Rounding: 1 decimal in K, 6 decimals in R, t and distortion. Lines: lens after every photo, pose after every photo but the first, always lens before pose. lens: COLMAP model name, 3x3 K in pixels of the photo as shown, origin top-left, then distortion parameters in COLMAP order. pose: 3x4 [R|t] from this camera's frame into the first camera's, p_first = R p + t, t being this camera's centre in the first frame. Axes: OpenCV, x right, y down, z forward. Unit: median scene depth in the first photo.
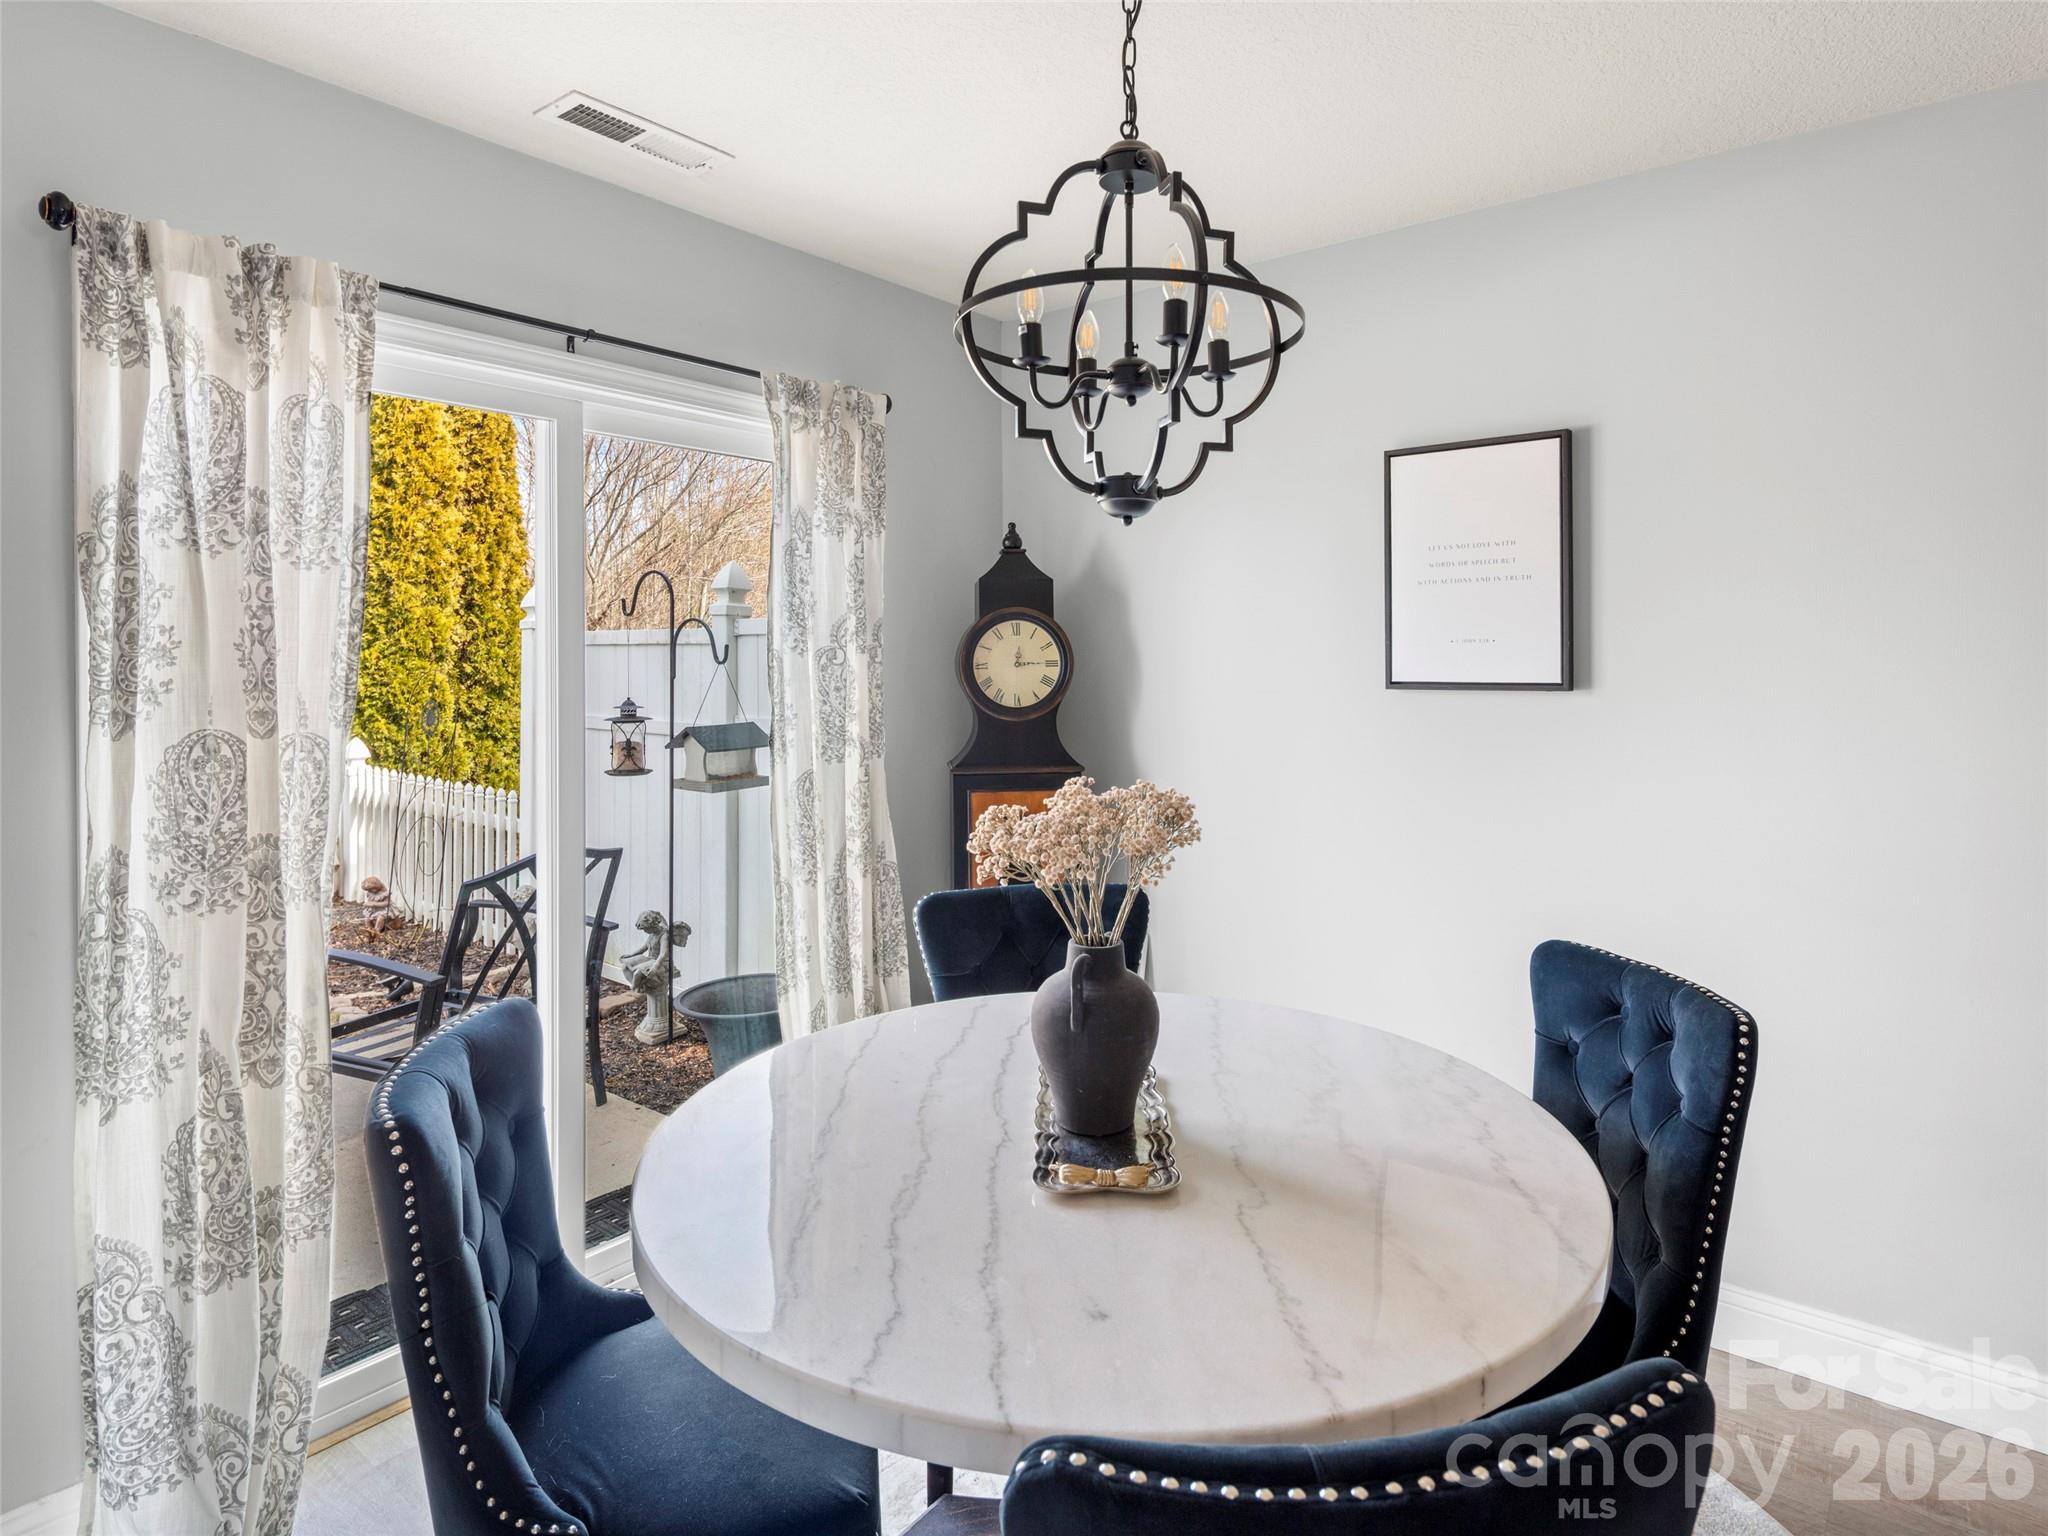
lens RADIAL K [[1144.8, 0, 1064.5], [0, 1144.8, 667.0], [0, 0, 1]] dist [0.000677, -0.000218]
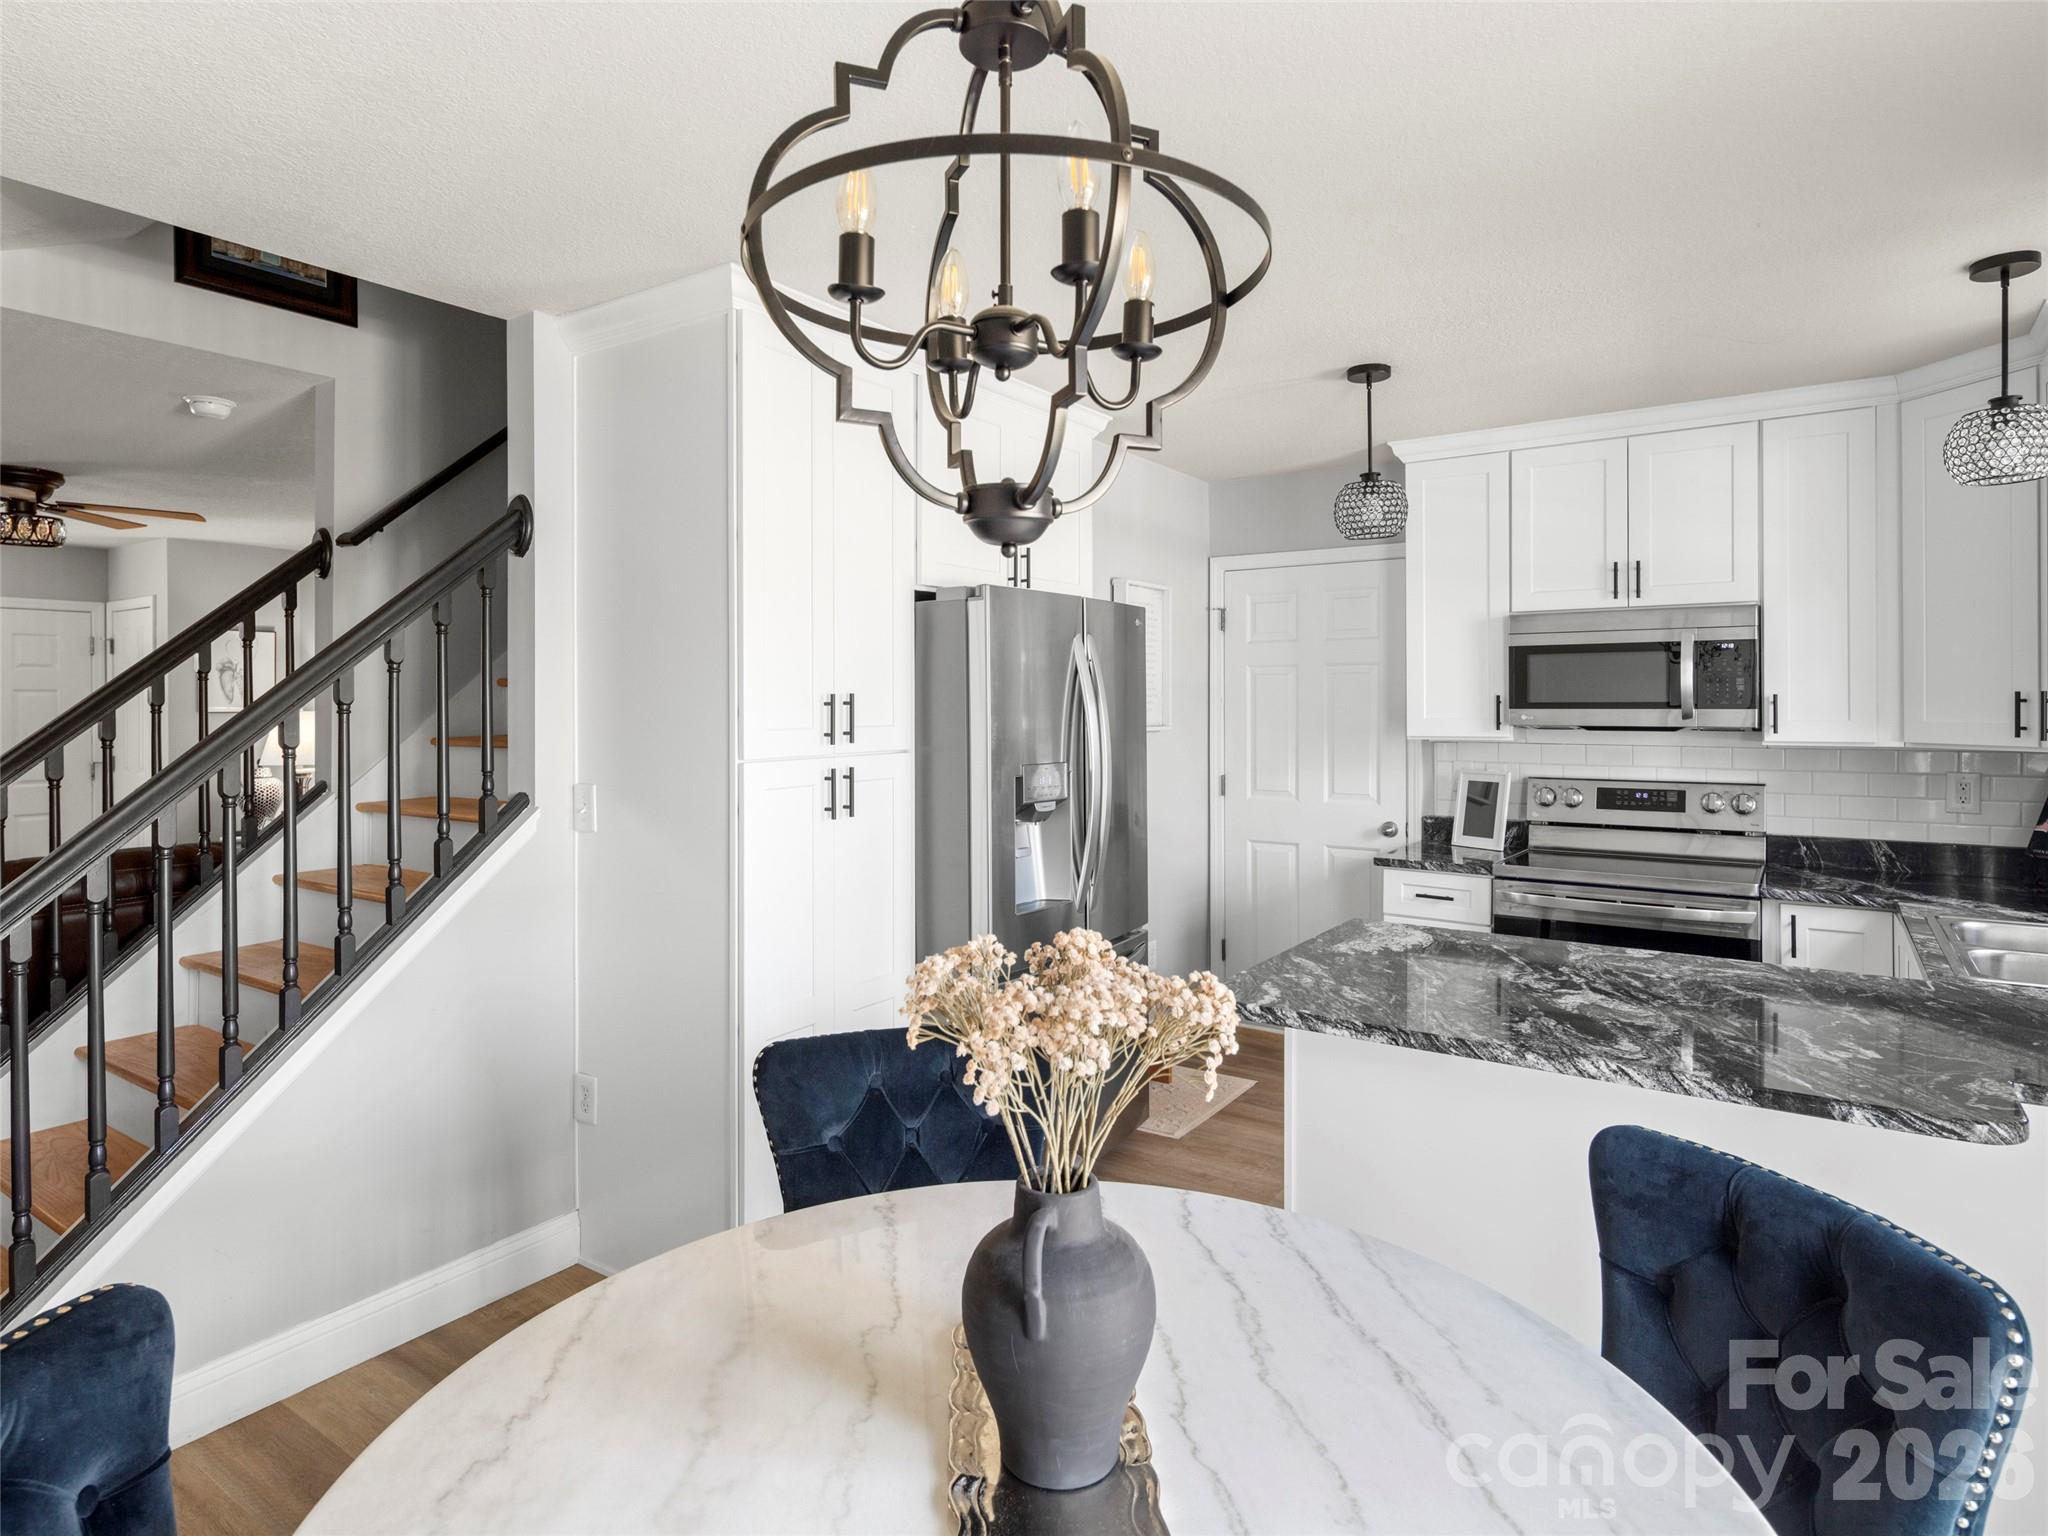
lens RADIAL K [[1134.1, 0, 1023.5], [0, 1134.1, 702.6], [0, 0, 1]] dist [0.002031, 0.000321]
pose [[-0.998513, 0.002650, -0.054455, 0.057988], [0.002026, 0.999932, 0.011510, -0.032148], [0.054482, 0.011382, -0.998450, 1.169275]]
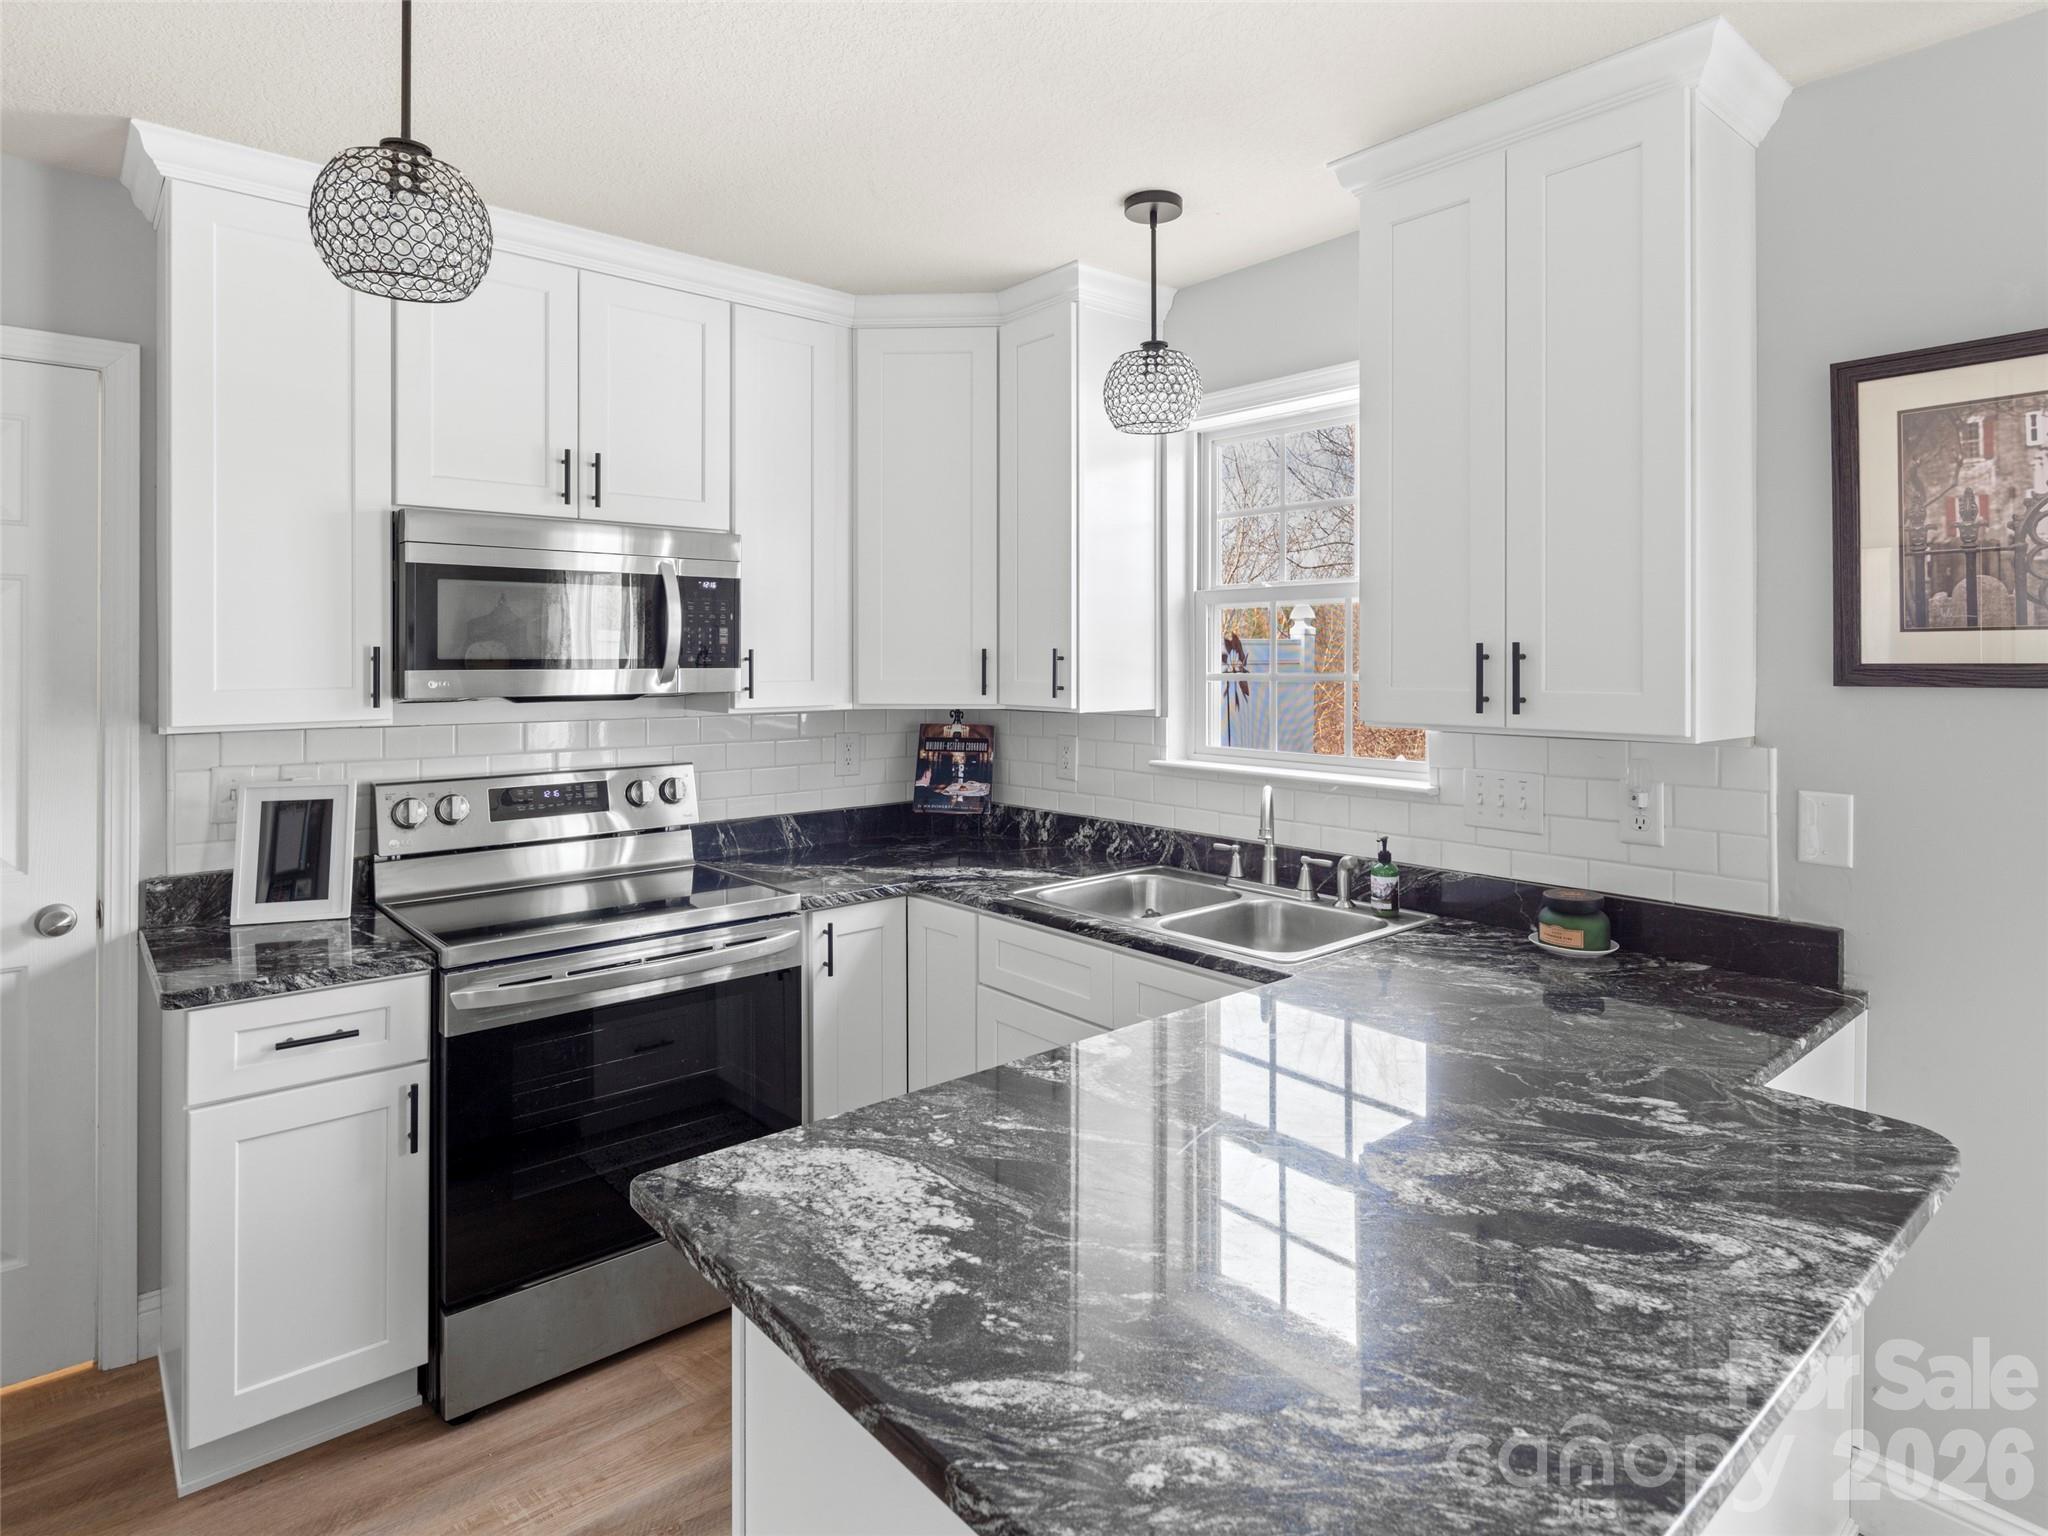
lens RADIAL K [[1133.4, 0, 1056.8], [0, 1133.4, 652.1], [0, 0, 1]] dist [0.001186, -0.001015]
pose [[-0.184213, -0.004650, -0.982875, 0.107474], [-0.010010, 0.999946, -0.002855, -0.019684], [0.982835, 0.009313, -0.184249, 0.162275]]
